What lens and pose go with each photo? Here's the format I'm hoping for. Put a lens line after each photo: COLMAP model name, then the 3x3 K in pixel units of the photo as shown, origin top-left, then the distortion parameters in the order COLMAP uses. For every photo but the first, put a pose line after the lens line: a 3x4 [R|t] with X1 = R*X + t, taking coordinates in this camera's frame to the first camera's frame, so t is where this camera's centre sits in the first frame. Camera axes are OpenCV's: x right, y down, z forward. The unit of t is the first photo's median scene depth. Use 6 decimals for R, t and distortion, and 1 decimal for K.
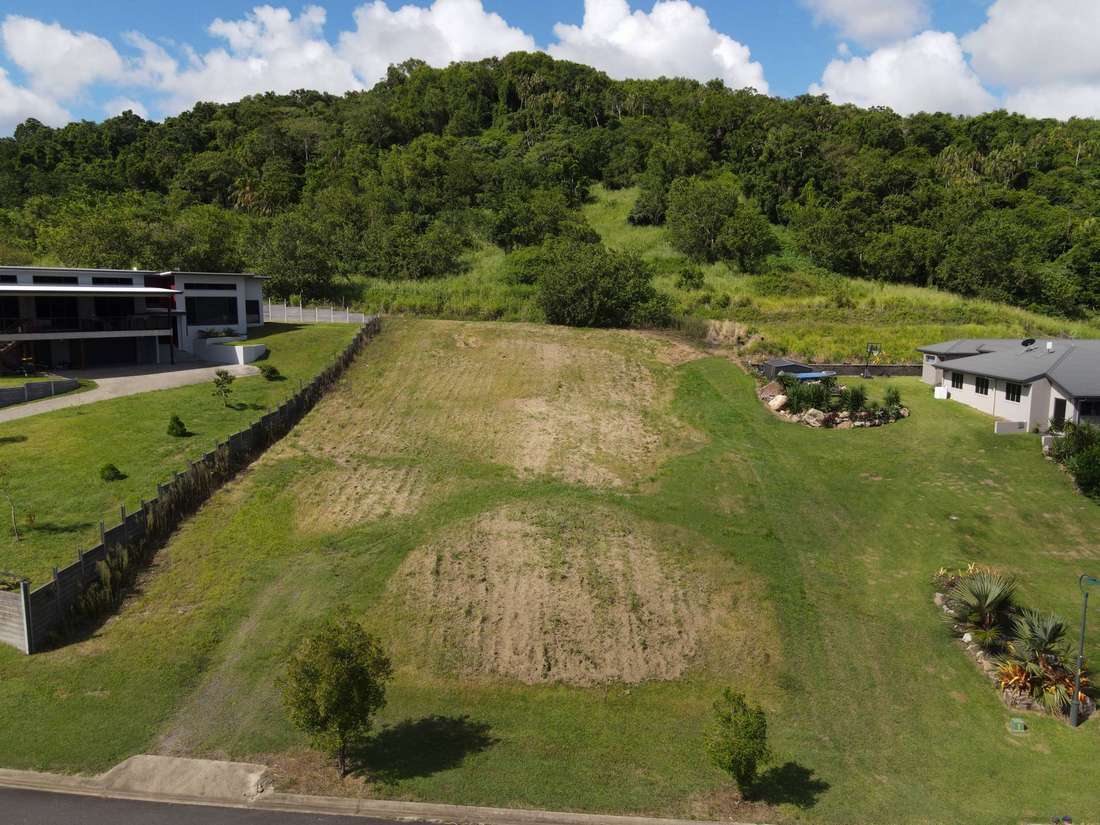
lens RADIAL K [[785.7, 0, 550.0], [0, 785.7, 412.5], [0, 0, 1]] dist [0.001496, 0.023920]
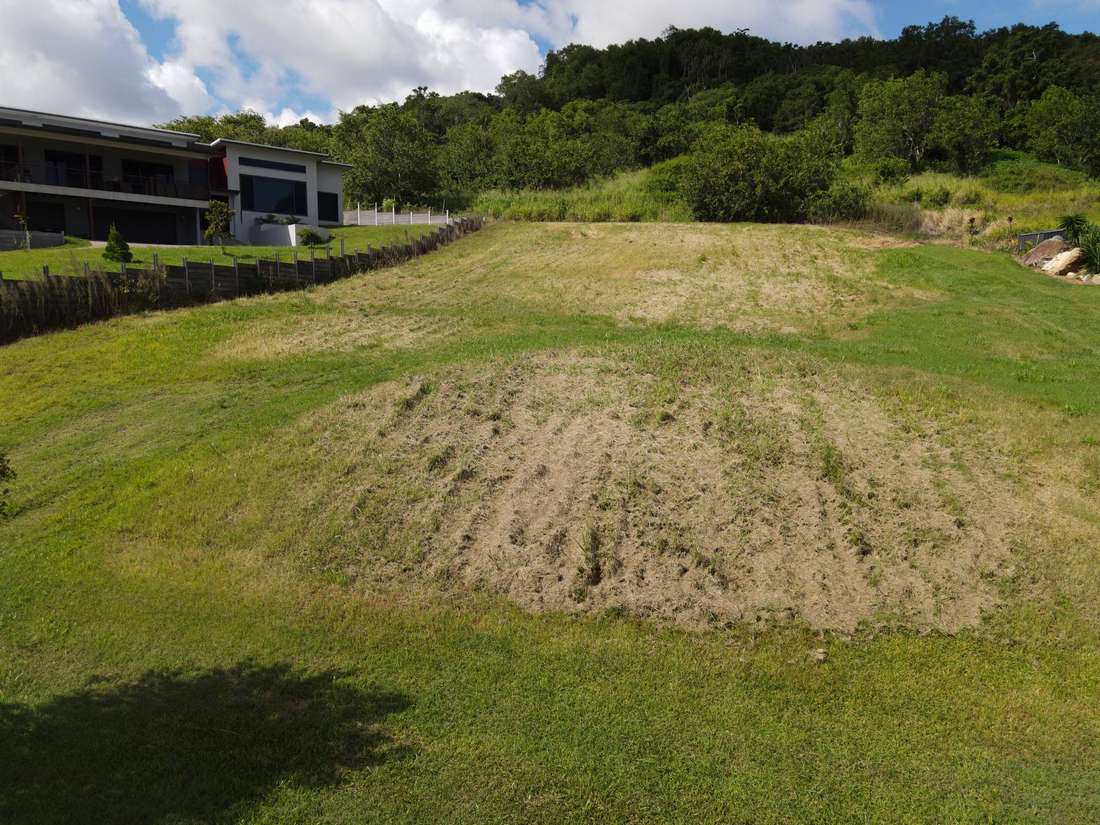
lens RADIAL K [[785.7, 0, 550.0], [0, 785.7, 412.5], [0, 0, 1]] dist [0.001496, 0.023920]
pose [[0.978336, 0.014391, -0.206523, 0.040232], [-0.018925, 0.999621, -0.019992, 0.191461], [0.206157, 0.023467, 0.978238, 0.474052]]
